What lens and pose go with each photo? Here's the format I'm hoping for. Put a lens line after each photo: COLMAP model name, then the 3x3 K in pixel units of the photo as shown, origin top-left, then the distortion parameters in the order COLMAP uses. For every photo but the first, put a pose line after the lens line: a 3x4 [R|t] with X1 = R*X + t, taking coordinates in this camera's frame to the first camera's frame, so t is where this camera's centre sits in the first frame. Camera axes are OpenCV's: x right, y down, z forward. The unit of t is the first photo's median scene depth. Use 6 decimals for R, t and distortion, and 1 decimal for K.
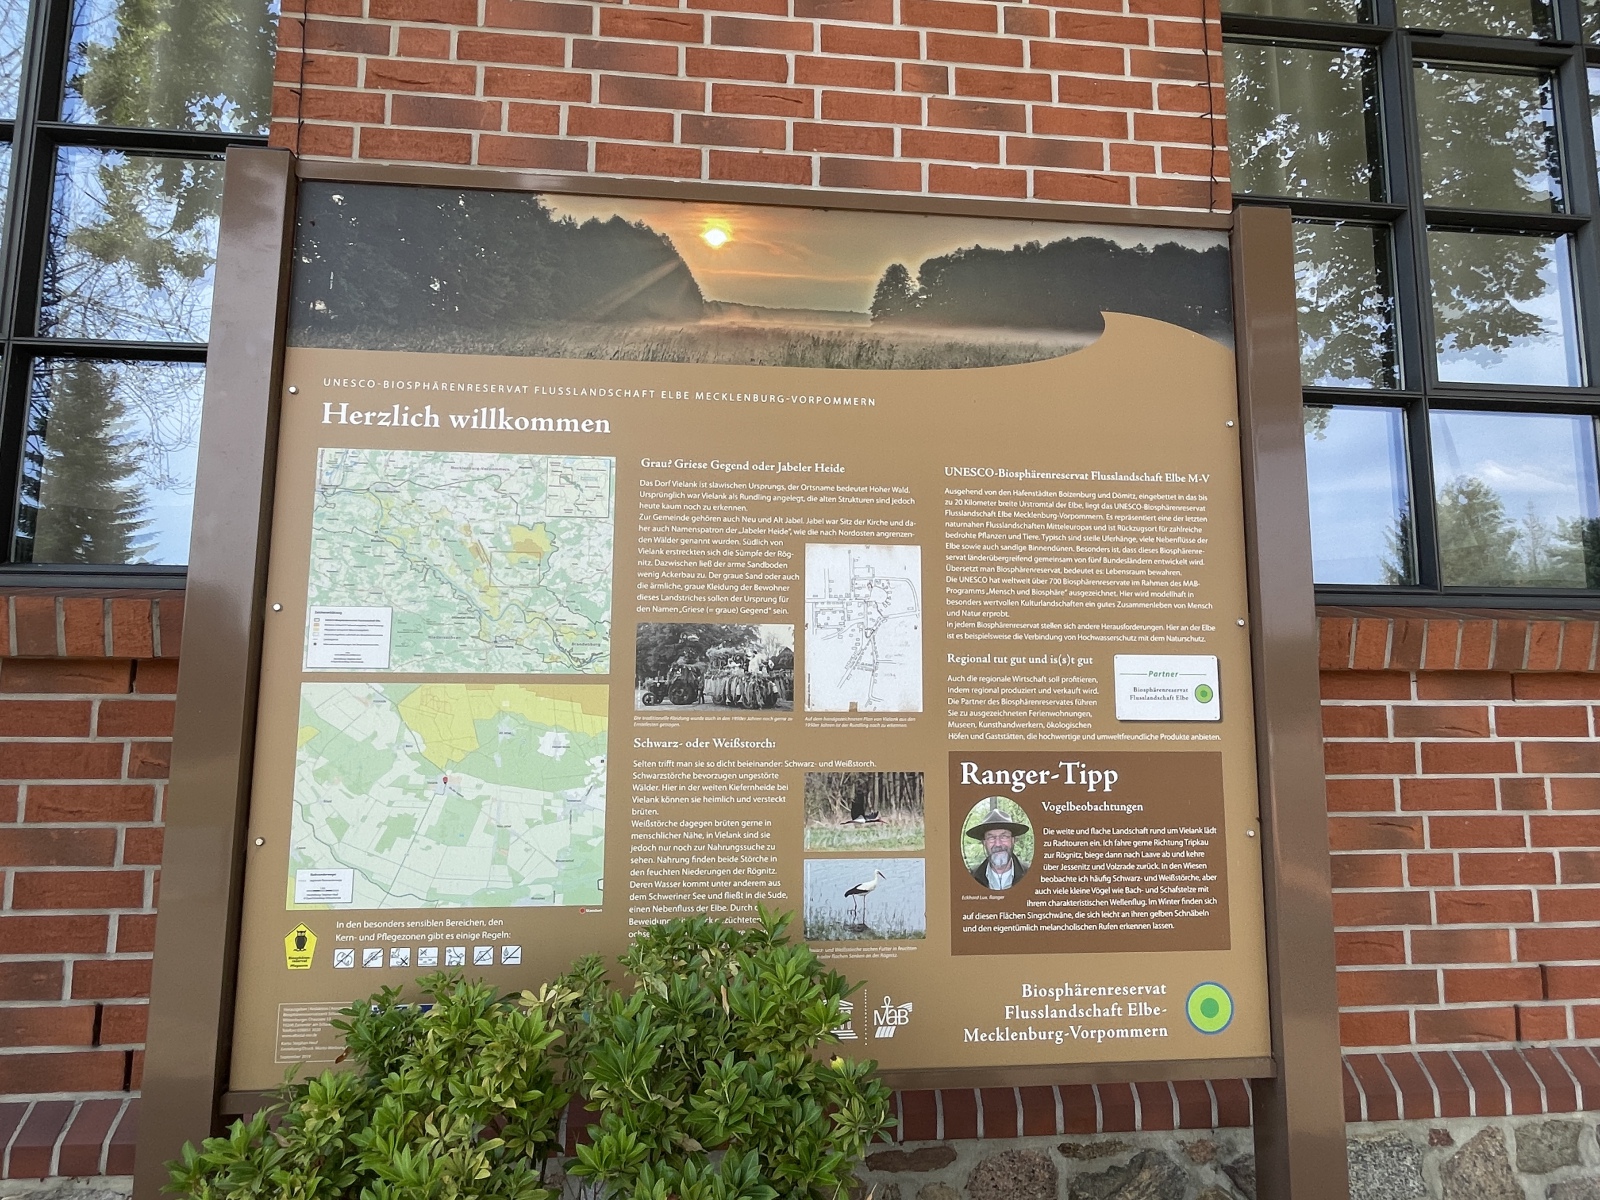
lens RADIAL K [[892.1, 0, 801.3], [0, 892.1, 596.4], [0, 0, 1]] dist [0.000949, 0.000051]
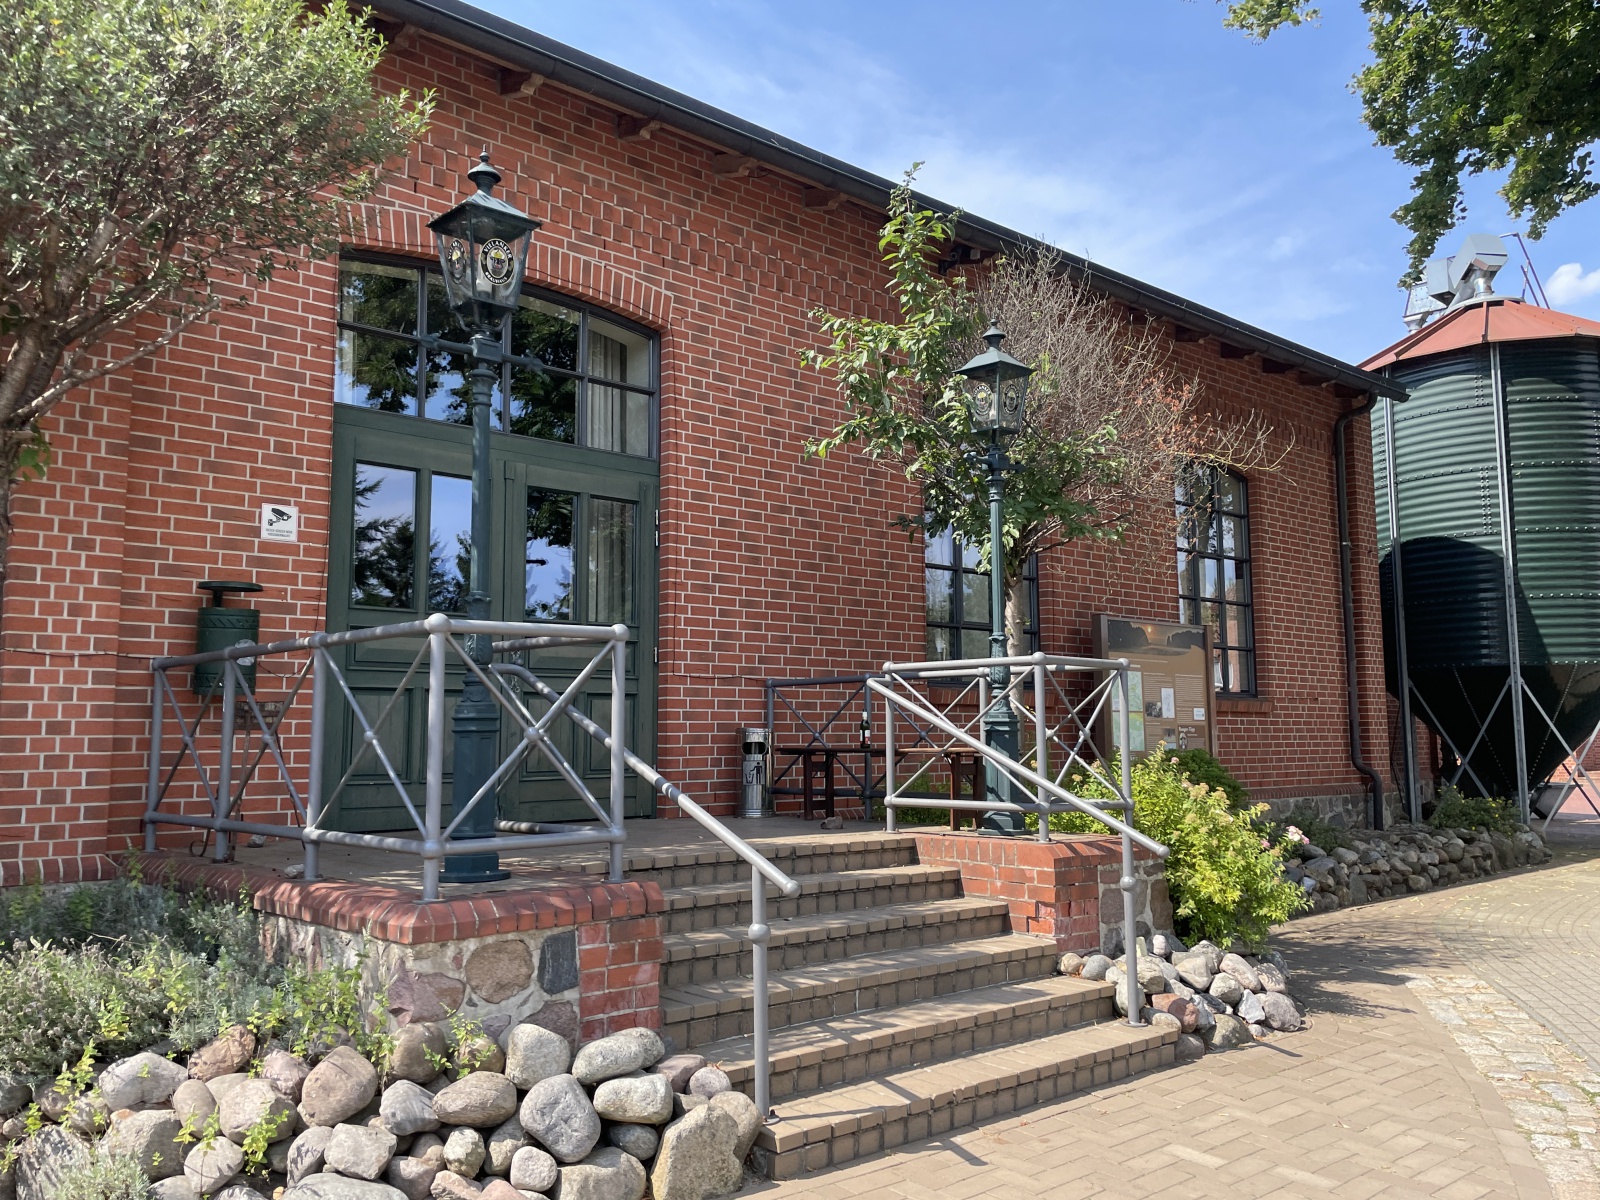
lens RADIAL K [[1308.3, 0, 799.0], [0, 1308.3, 598.8], [0, 0, 1]] dist [0.002562, 0.000257]
pose [[0.804879, 0.054964, 0.590888, -6.570544], [-0.054328, 0.998345, -0.018863, -0.331924], [-0.590947, -0.016919, 0.806533, -4.178892]]
